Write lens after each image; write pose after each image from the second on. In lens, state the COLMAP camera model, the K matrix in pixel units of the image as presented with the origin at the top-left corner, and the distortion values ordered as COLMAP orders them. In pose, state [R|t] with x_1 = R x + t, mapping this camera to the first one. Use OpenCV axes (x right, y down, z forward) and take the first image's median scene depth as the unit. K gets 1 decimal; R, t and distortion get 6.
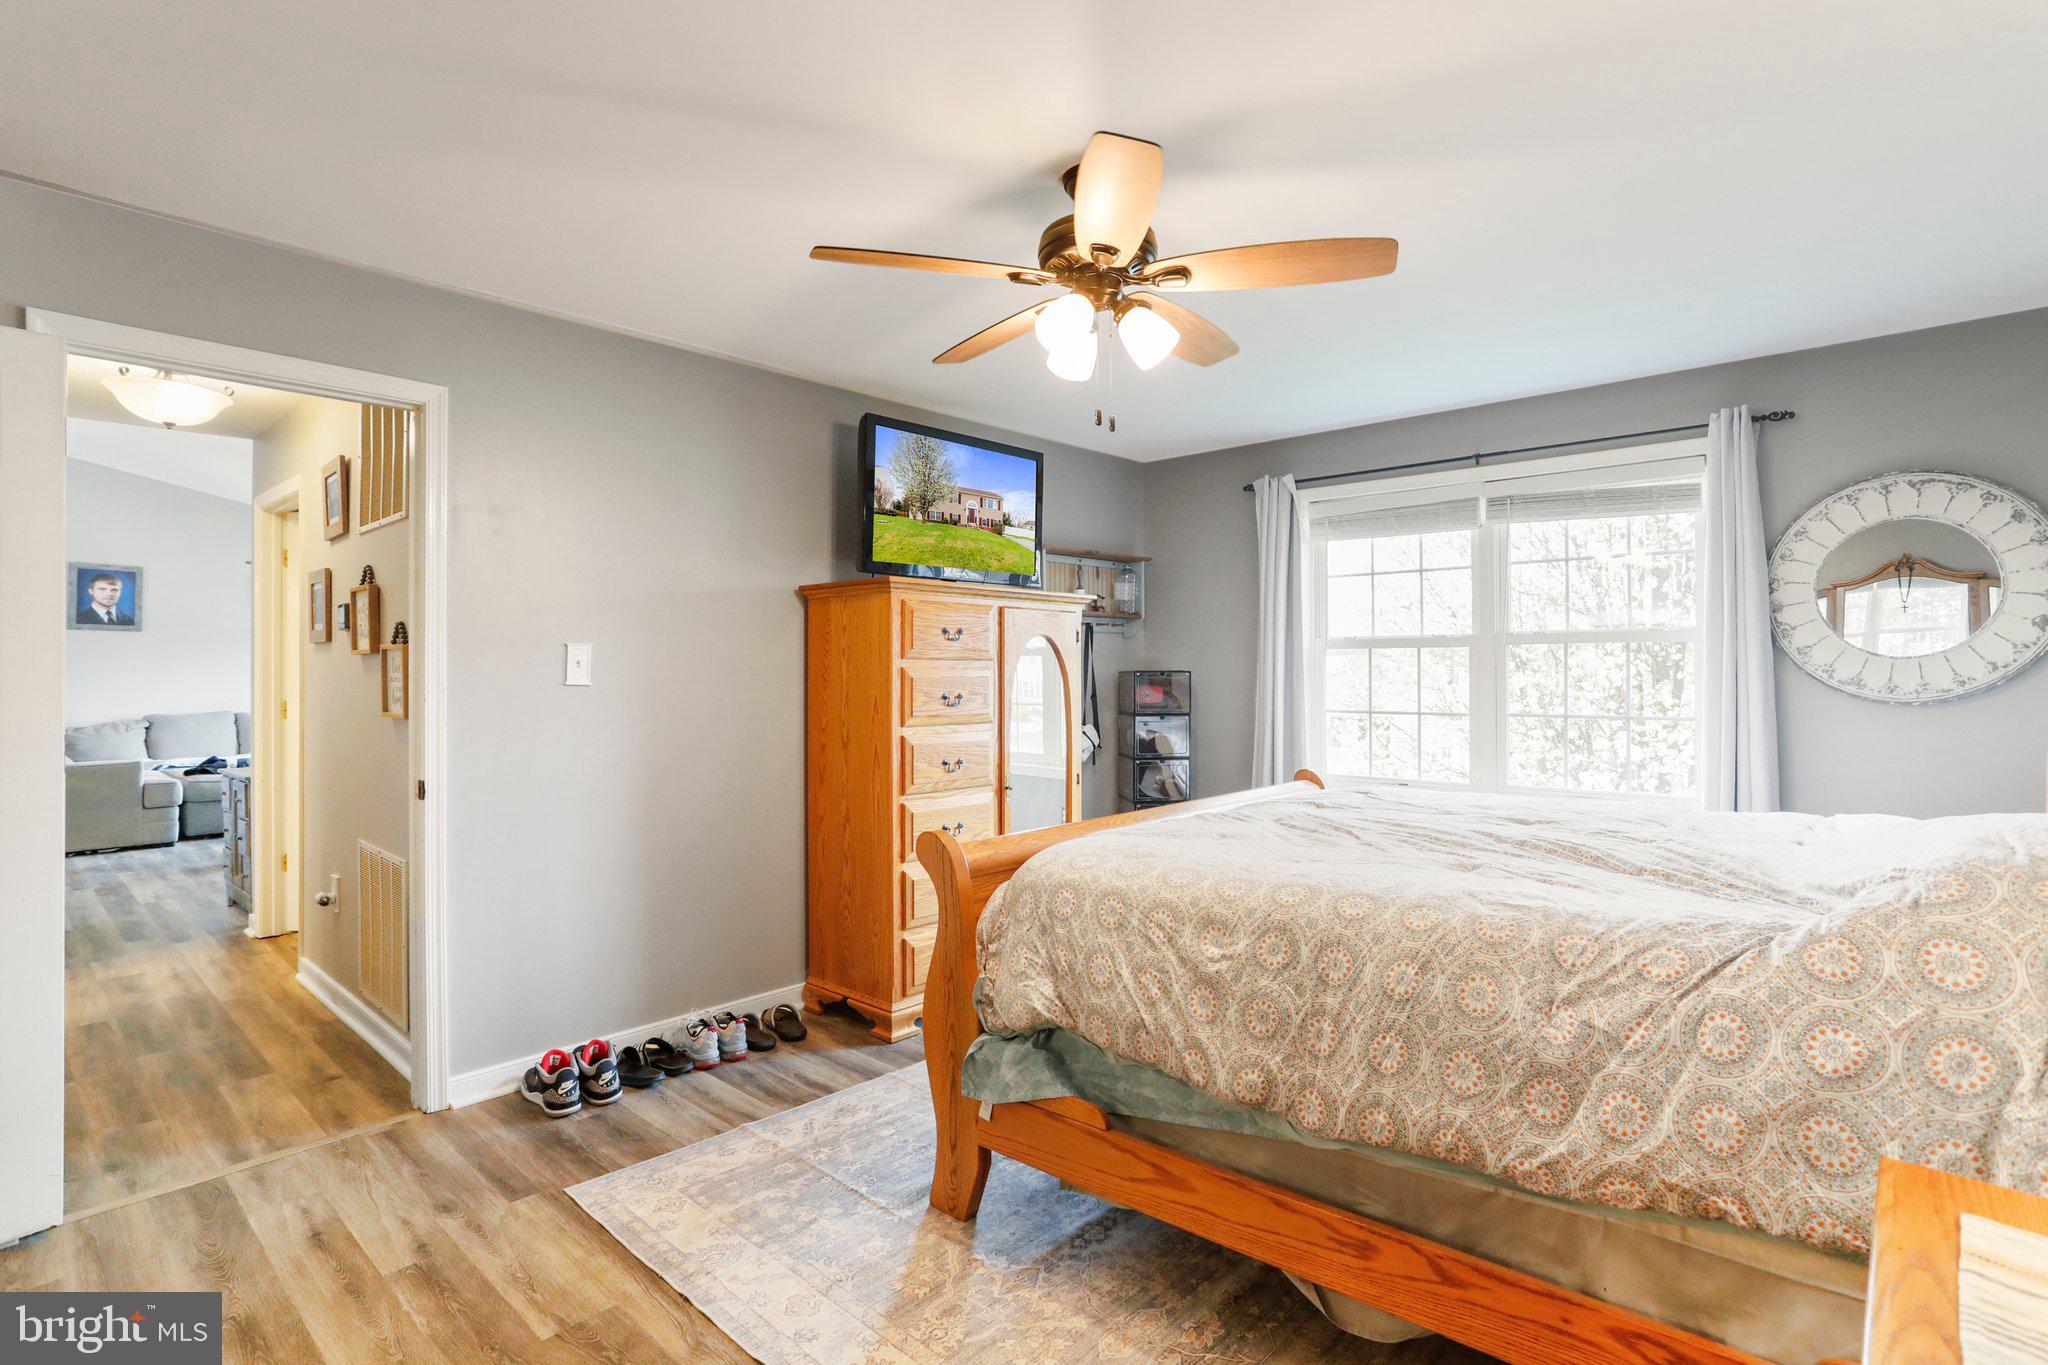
lens RADIAL K [[1008.8, 0, 1027.5], [0, 1008.8, 674.5], [0, 0, 1]] dist [-0.068069, 0.043812]
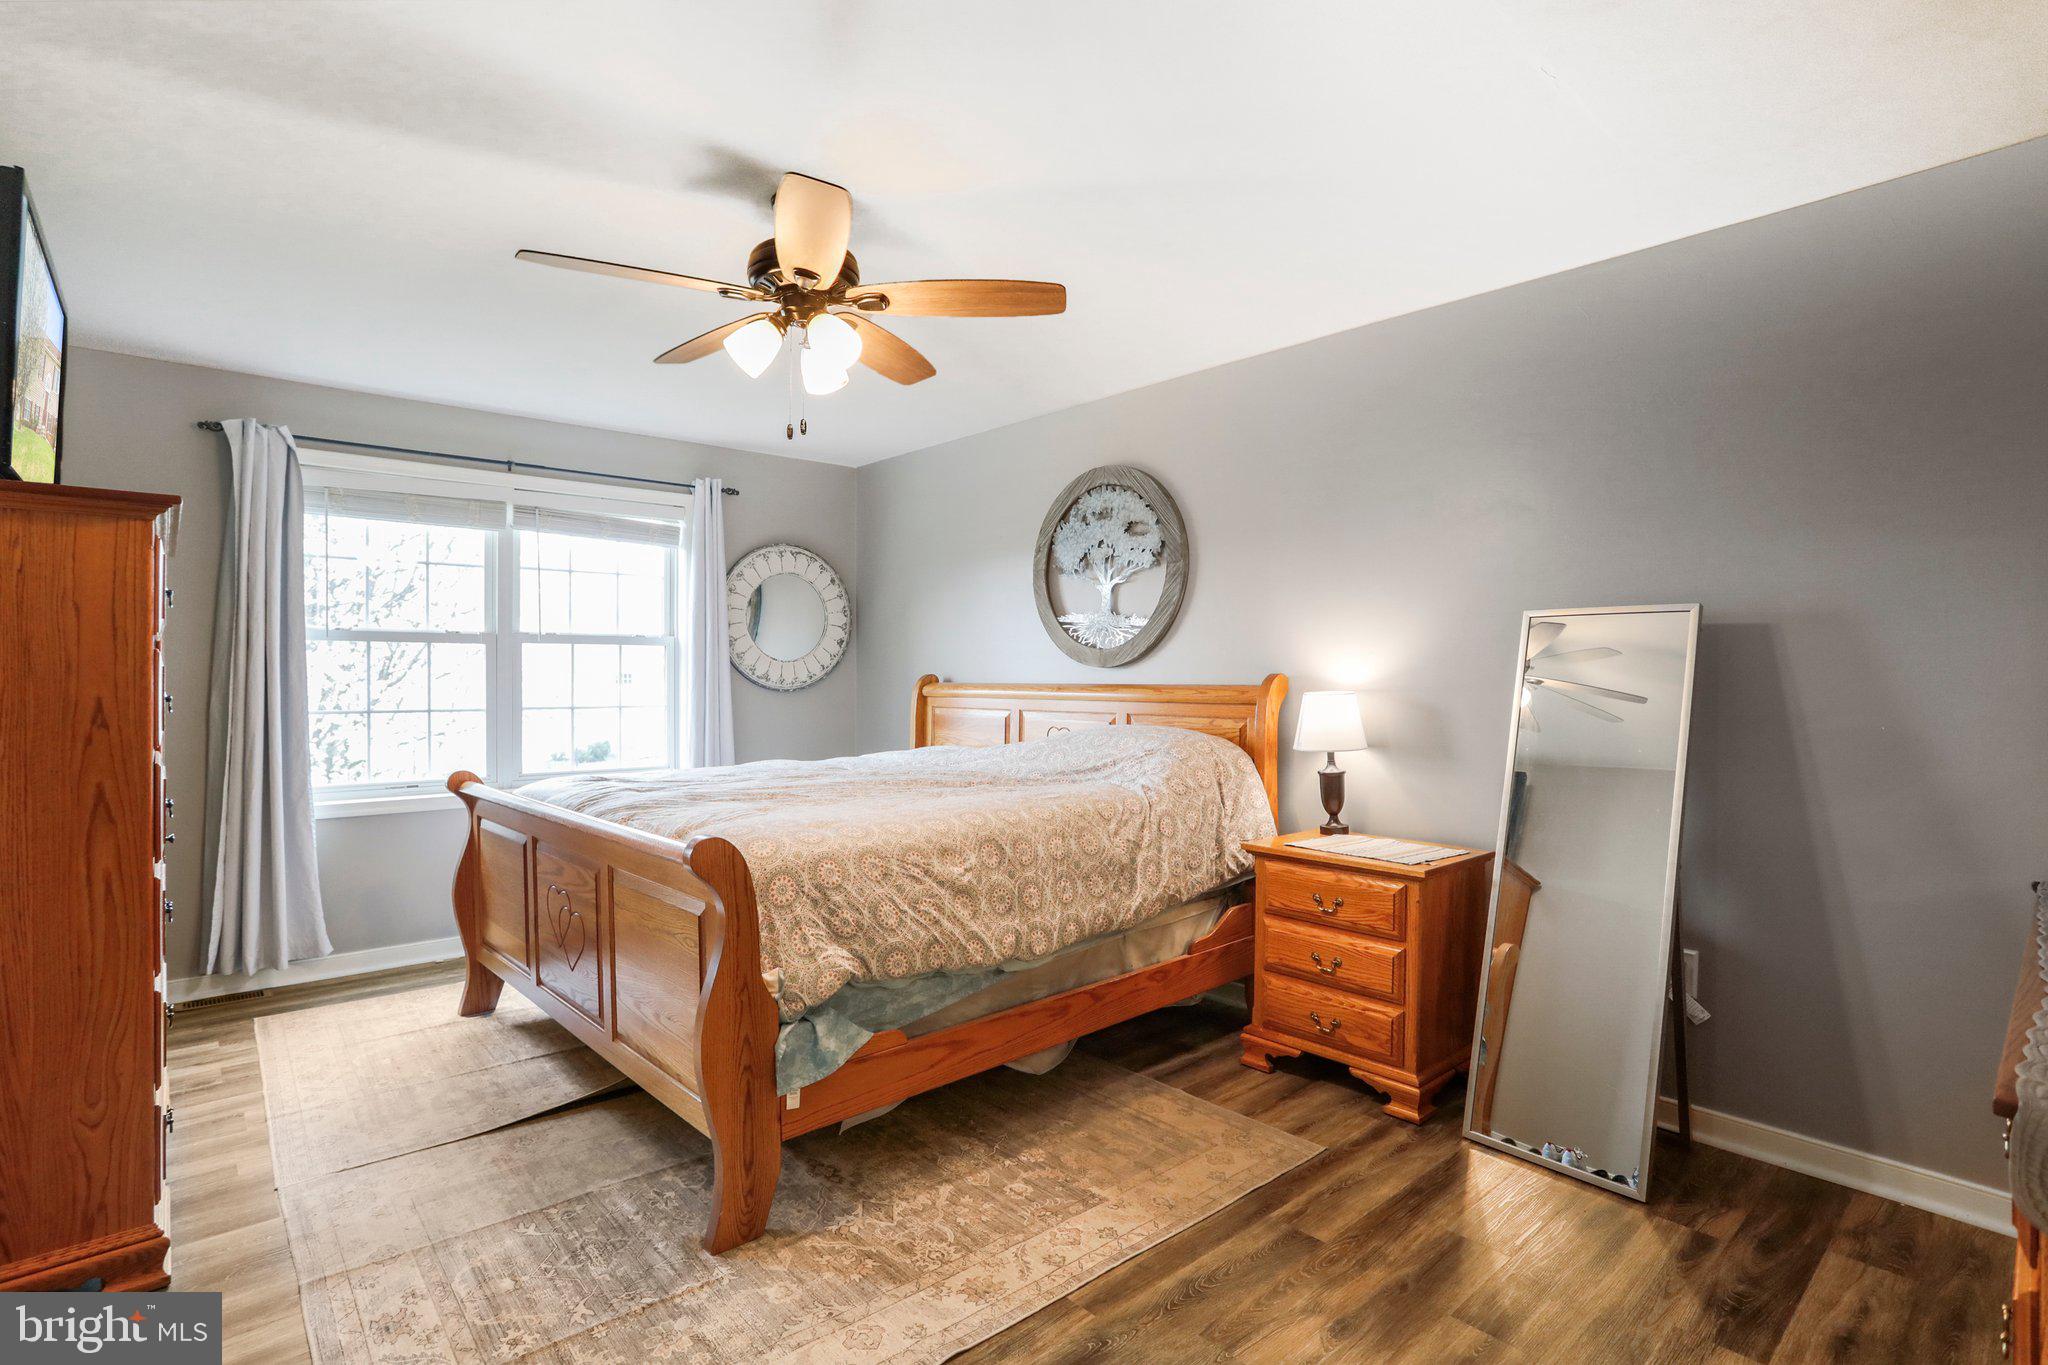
lens RADIAL K [[1008.8, 0, 1027.5], [0, 1008.8, 674.5], [0, 0, 1]] dist [-0.068069, 0.043812]
pose [[0.103510, 0.003517, 0.994622, -0.520163], [-0.000098, 0.999994, -0.003525, 0.007199], [-0.994628, 0.000267, 0.103510, 0.340637]]
